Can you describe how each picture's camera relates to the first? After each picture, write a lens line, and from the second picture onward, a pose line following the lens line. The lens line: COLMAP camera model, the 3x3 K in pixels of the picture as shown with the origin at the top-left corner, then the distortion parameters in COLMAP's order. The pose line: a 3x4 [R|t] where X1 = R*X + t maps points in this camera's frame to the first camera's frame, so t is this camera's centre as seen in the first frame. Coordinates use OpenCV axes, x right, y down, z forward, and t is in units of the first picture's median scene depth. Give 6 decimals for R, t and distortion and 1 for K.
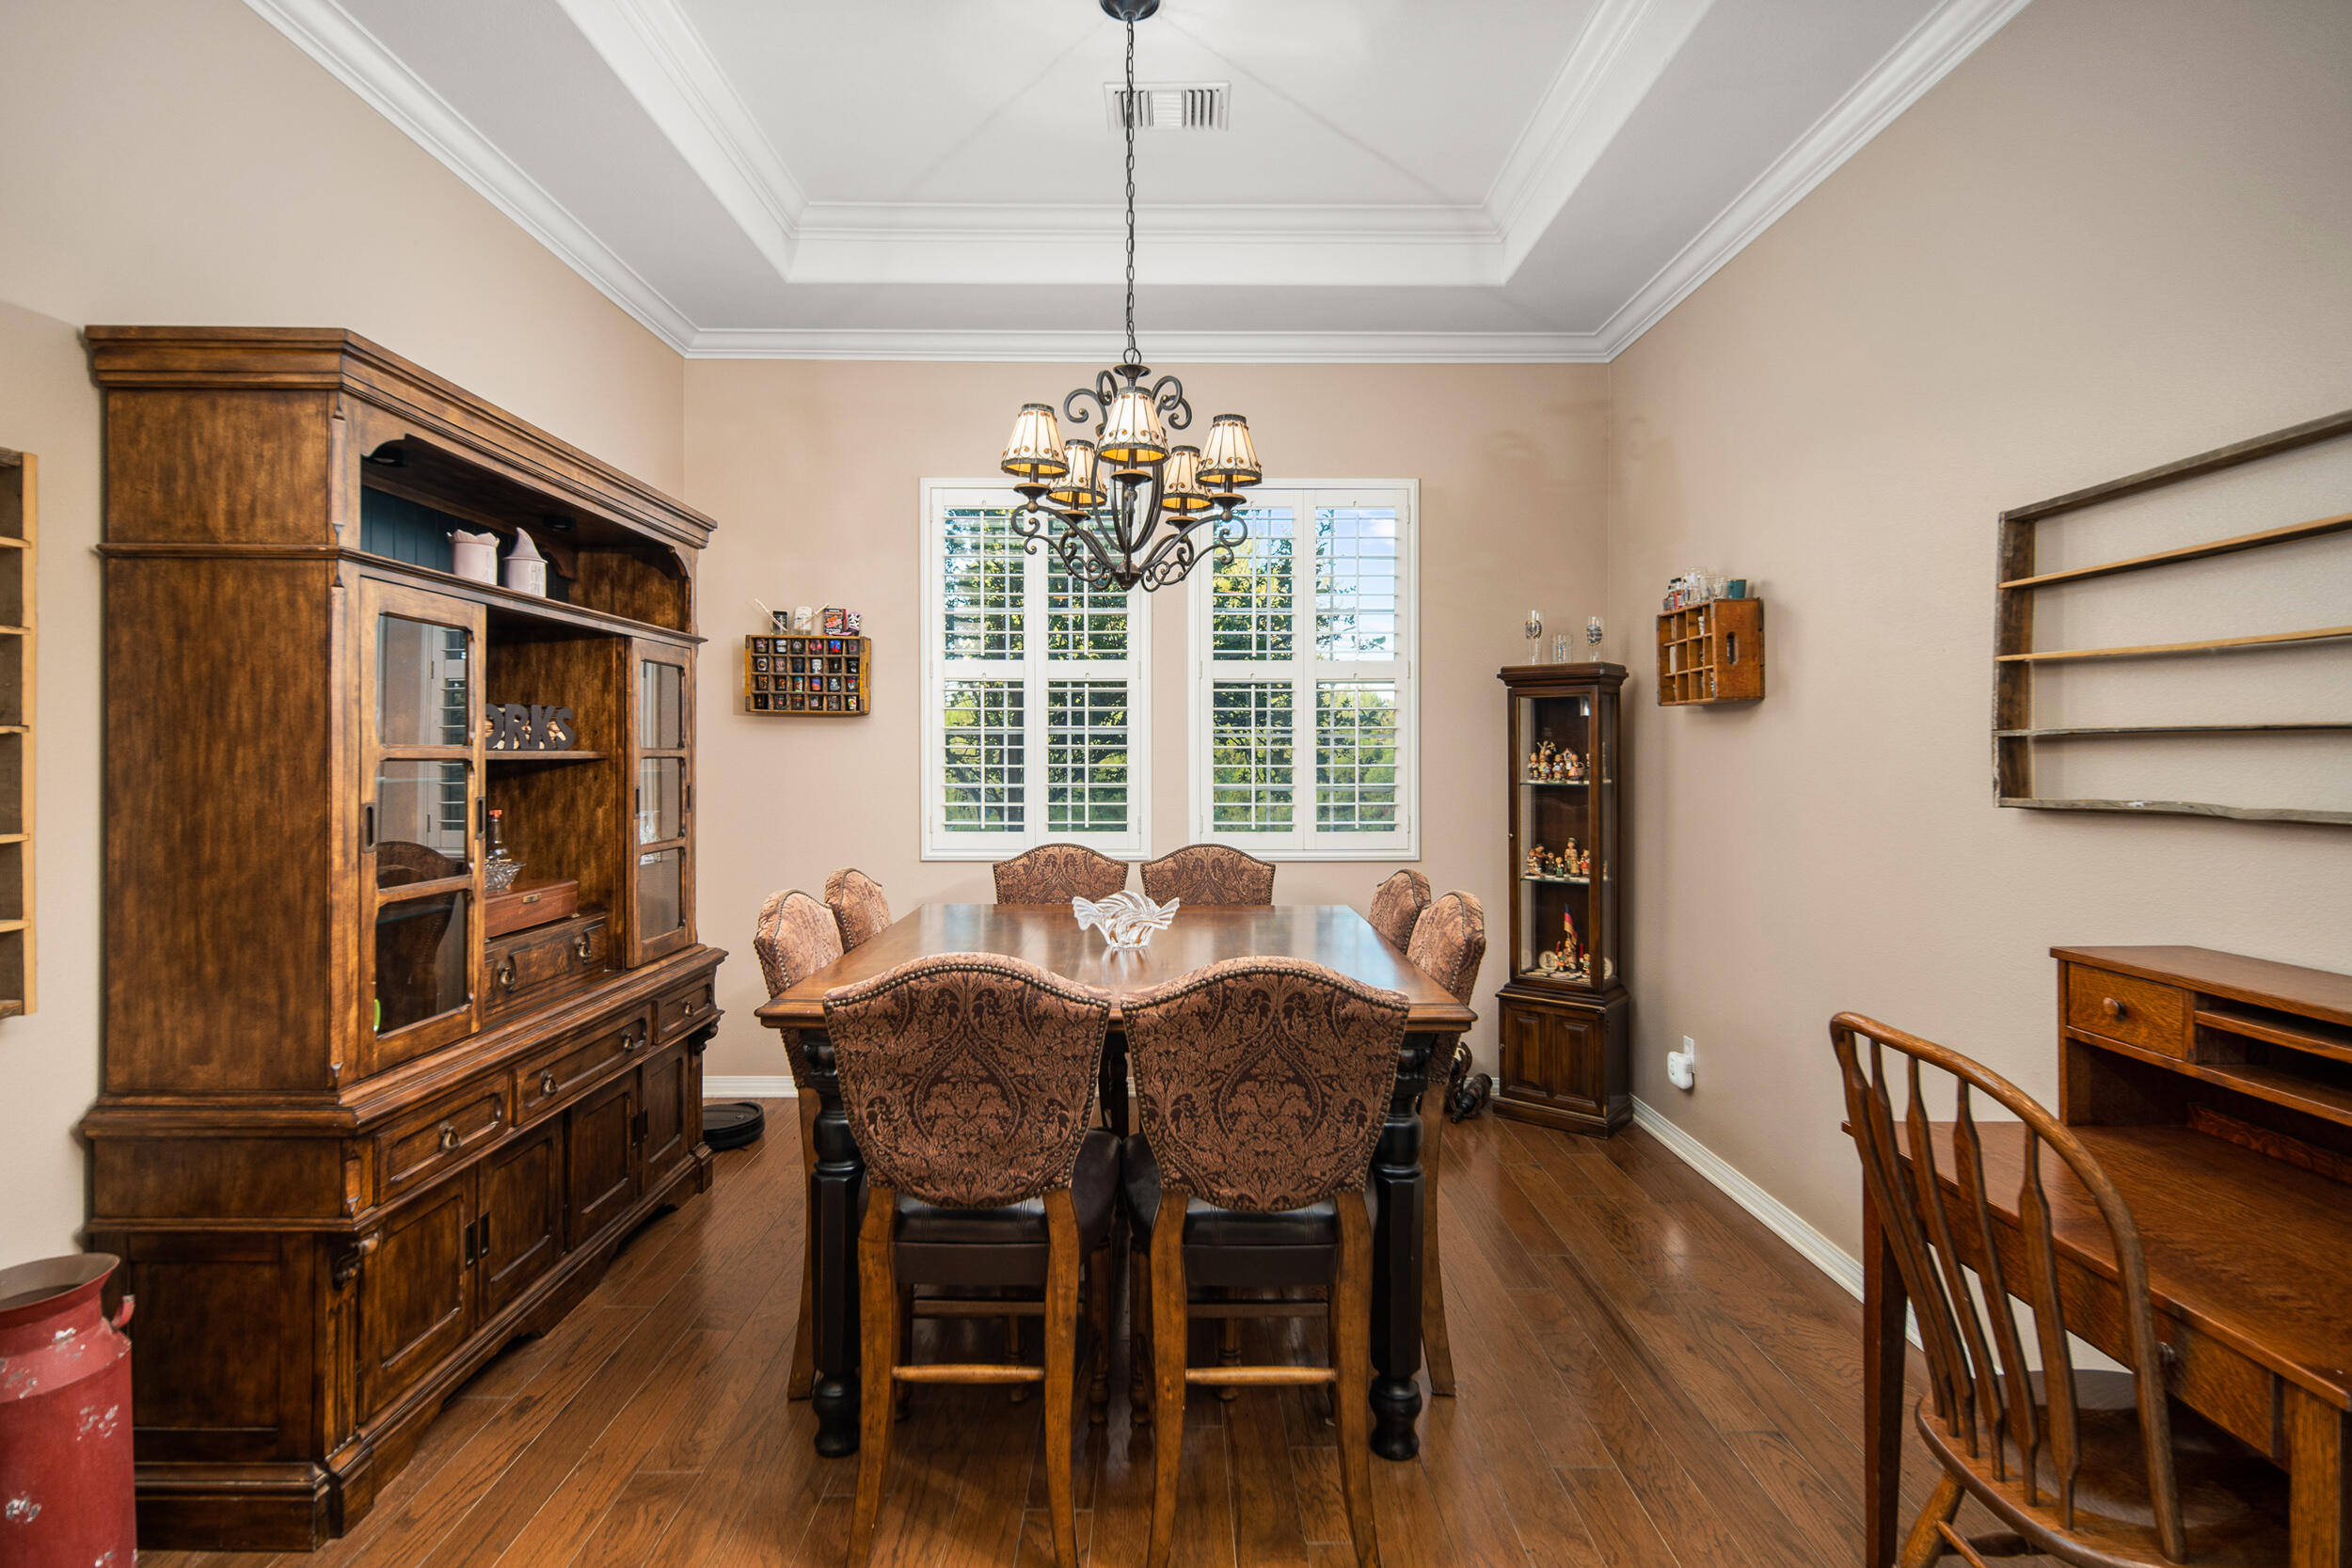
lens RADIAL K [[1177.3, 0, 1176.8], [0, 1177.3, 767.0], [0, 0, 1]] dist [0.009597, -0.002331]
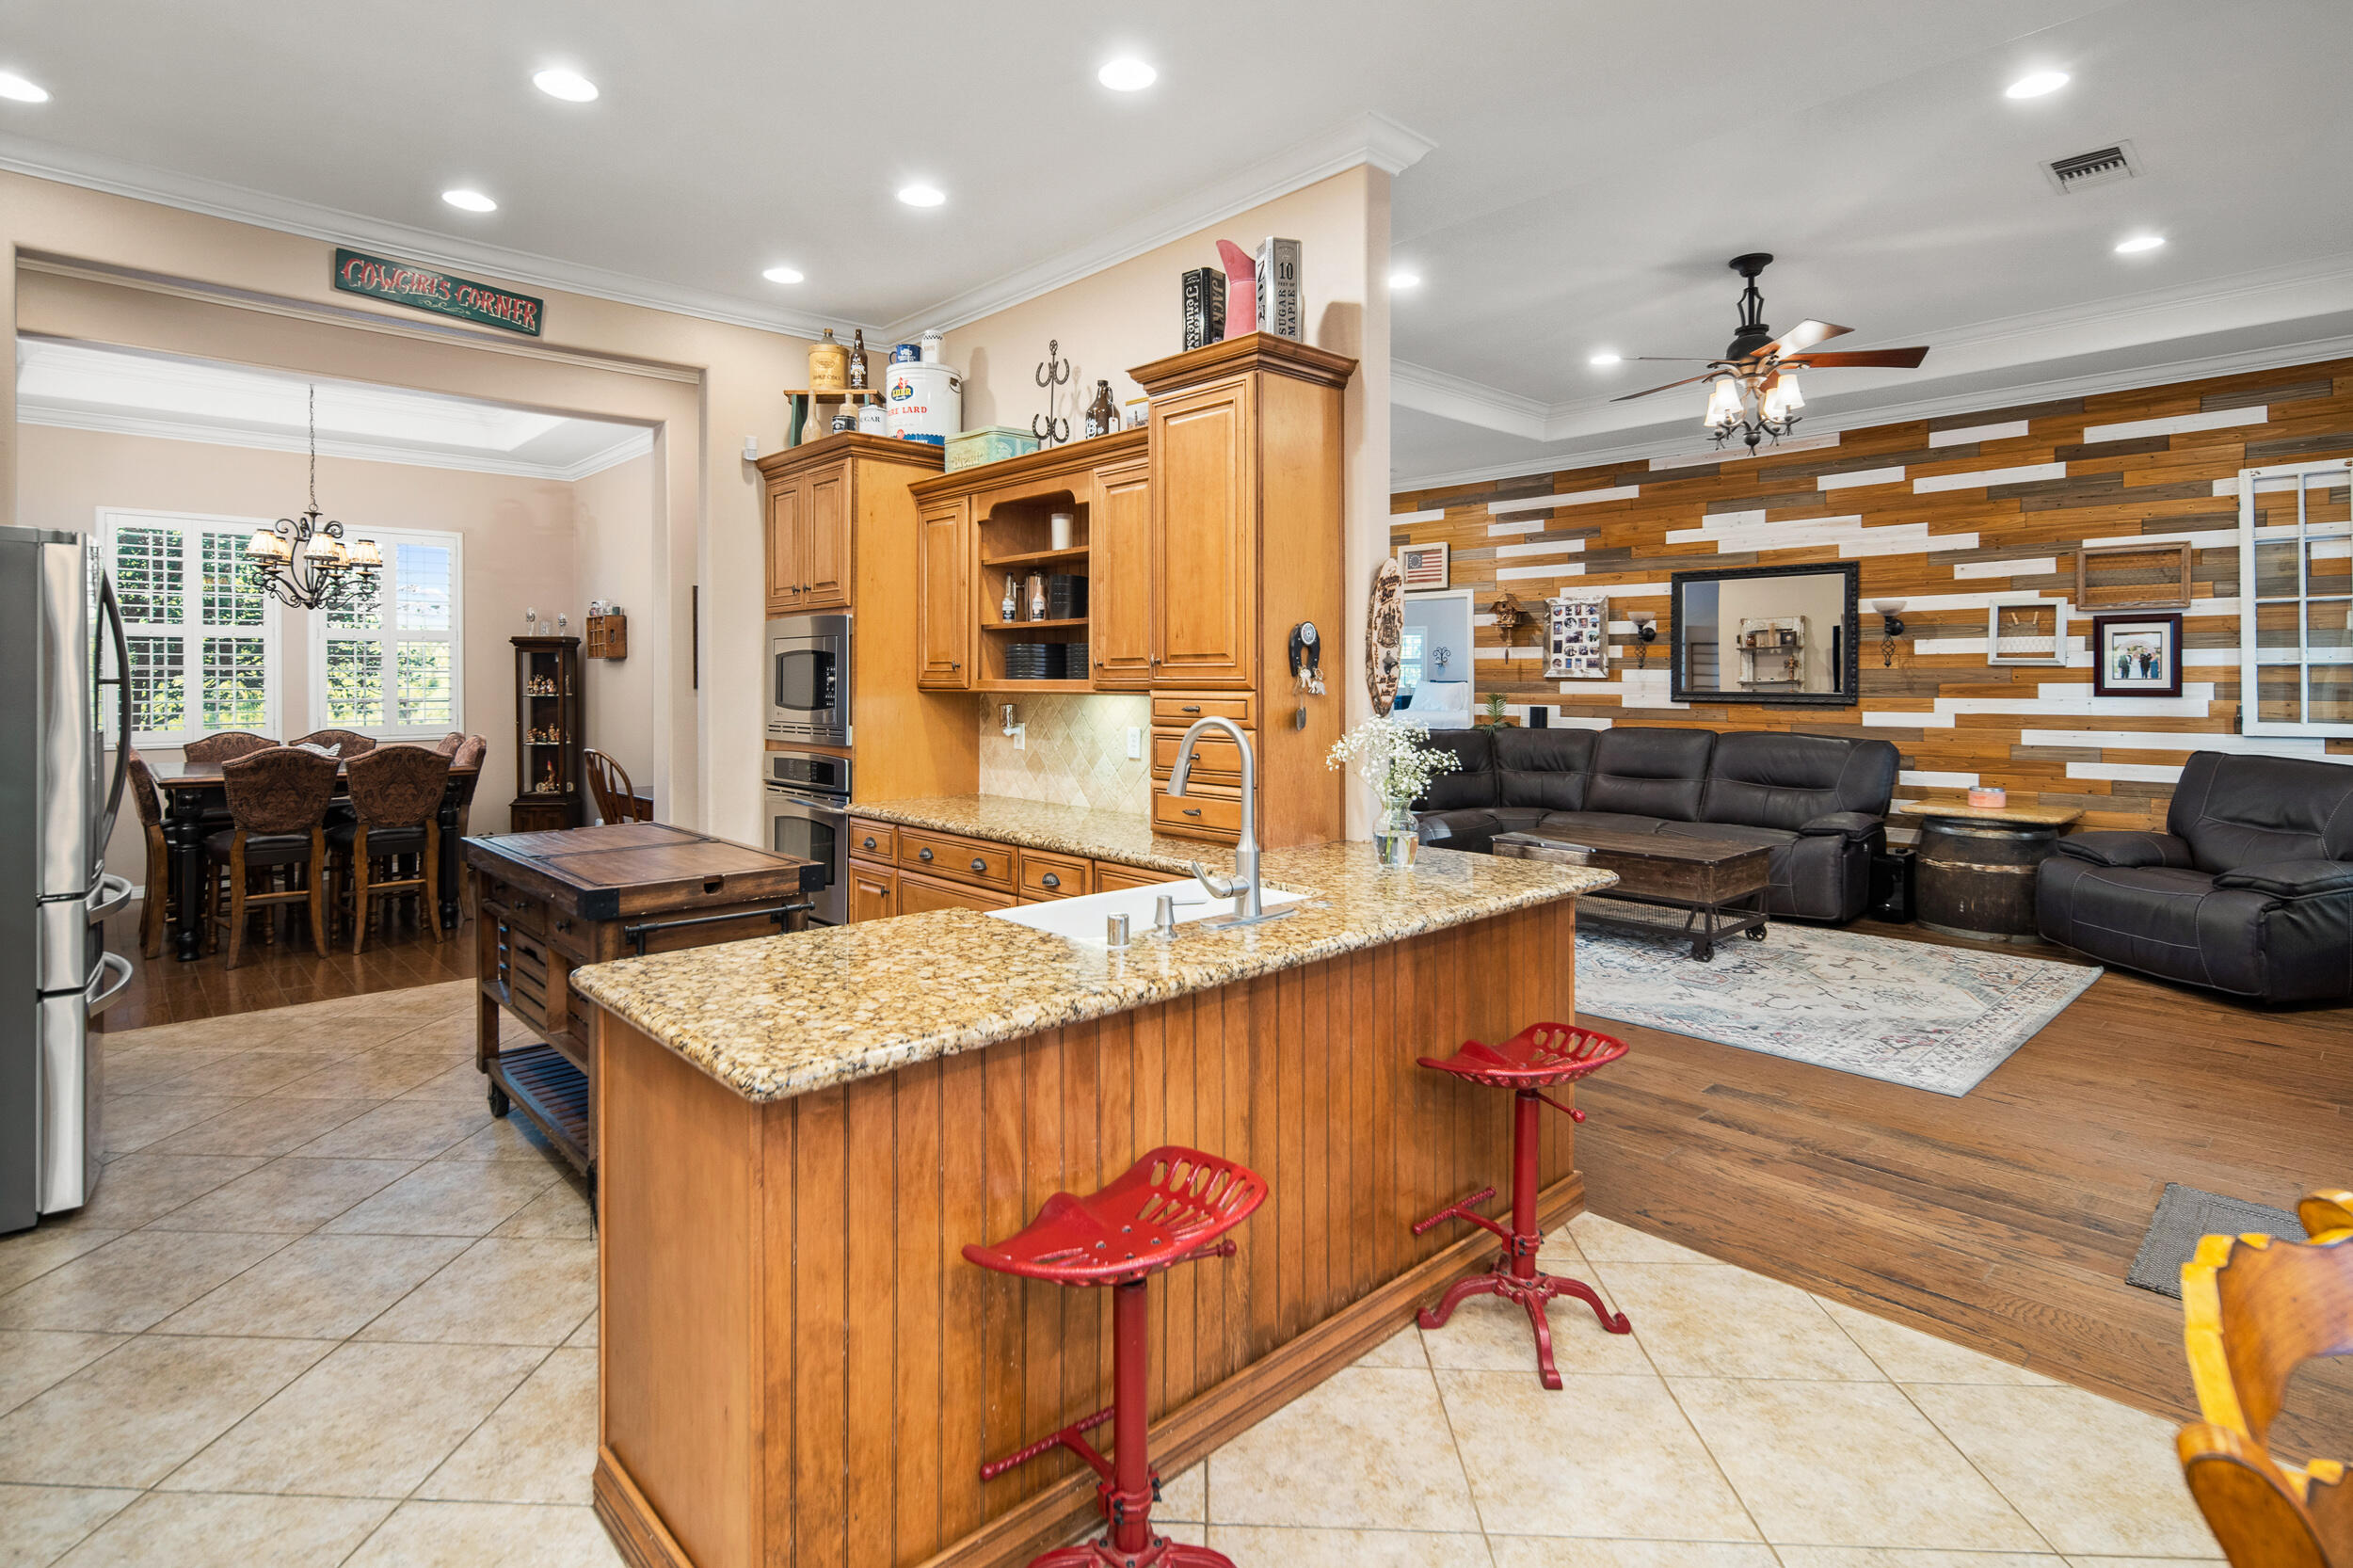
lens RADIAL K [[1178.0, 0, 1168.0], [0, 1178.0, 677.1], [0, 0, 1]] dist [0.009597, -0.002331]
pose [[0.747454, -0.001227, 0.664312, -0.214487], [0.011573, 0.999871, -0.011174, 0.016726], [-0.664212, 0.016040, 0.747372, -1.199880]]
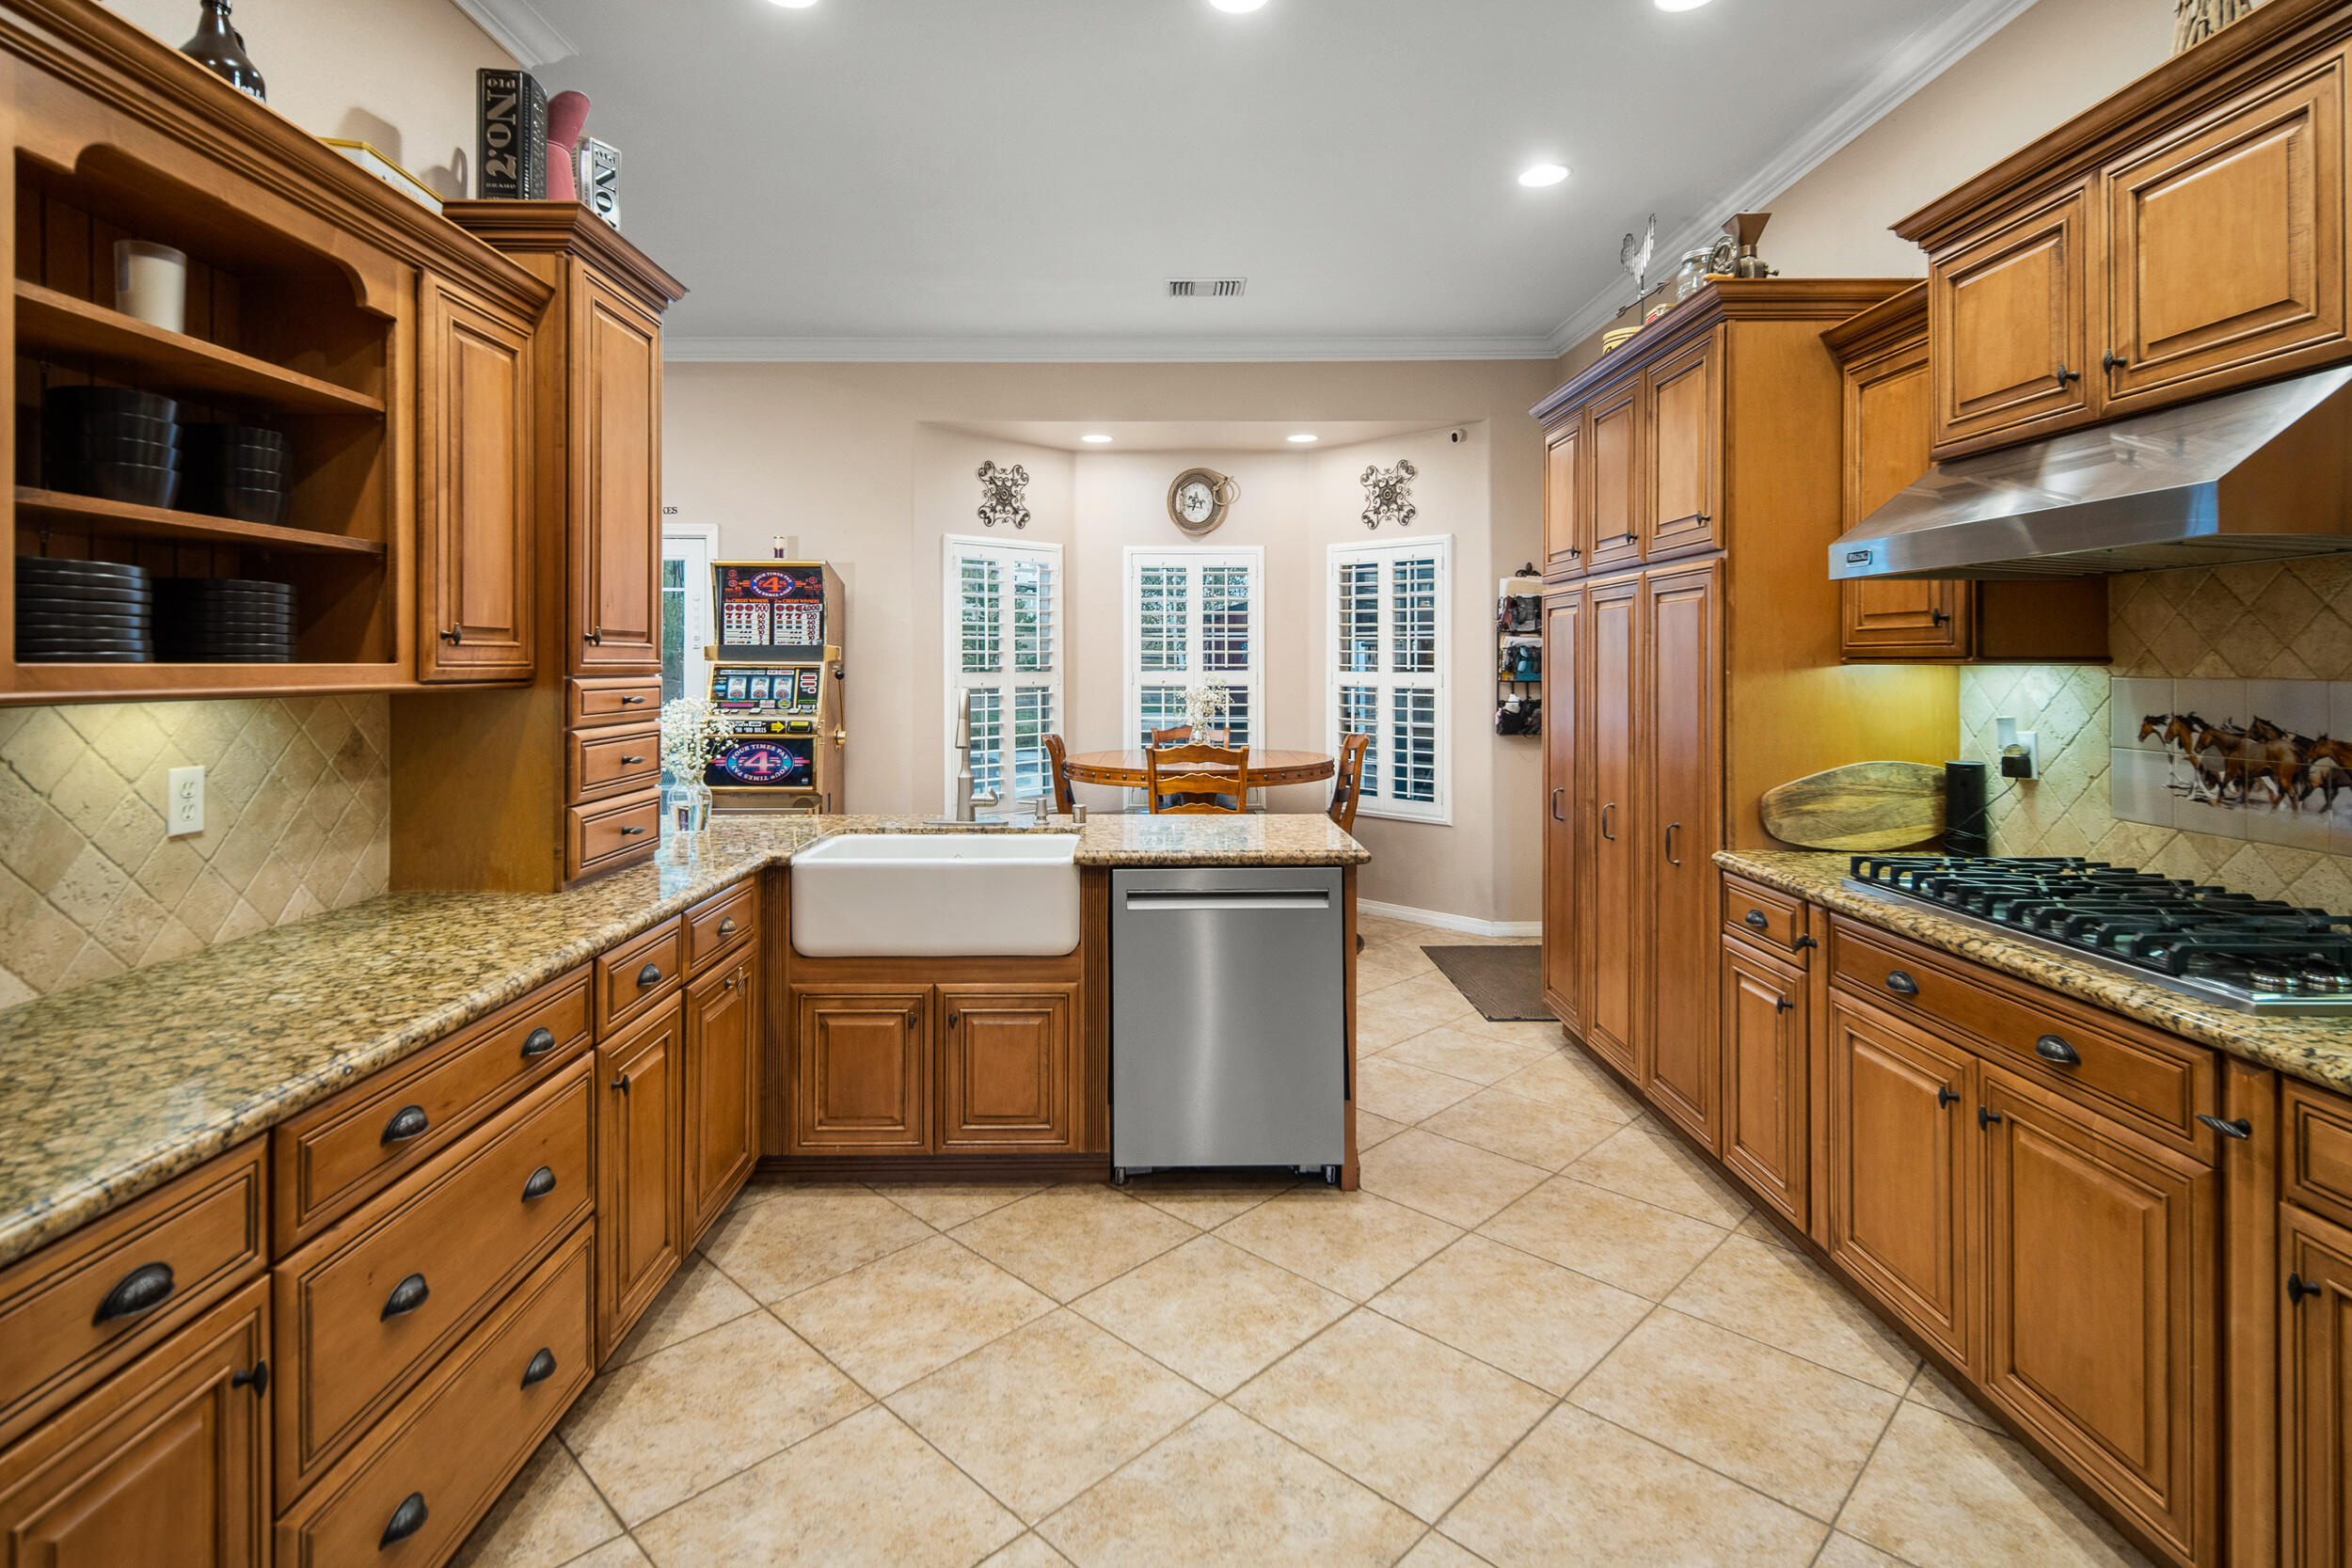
lens RADIAL K [[1177.3, 0, 1185.8], [0, 1177.3, 657.3], [0, 0, 1]] dist [0.009597, -0.002331]
pose [[-0.999856, 0.003138, -0.016693, 0.765841], [0.002987, 0.999954, 0.009060, -0.040826], [0.016721, 0.009009, -0.999820, 3.450505]]
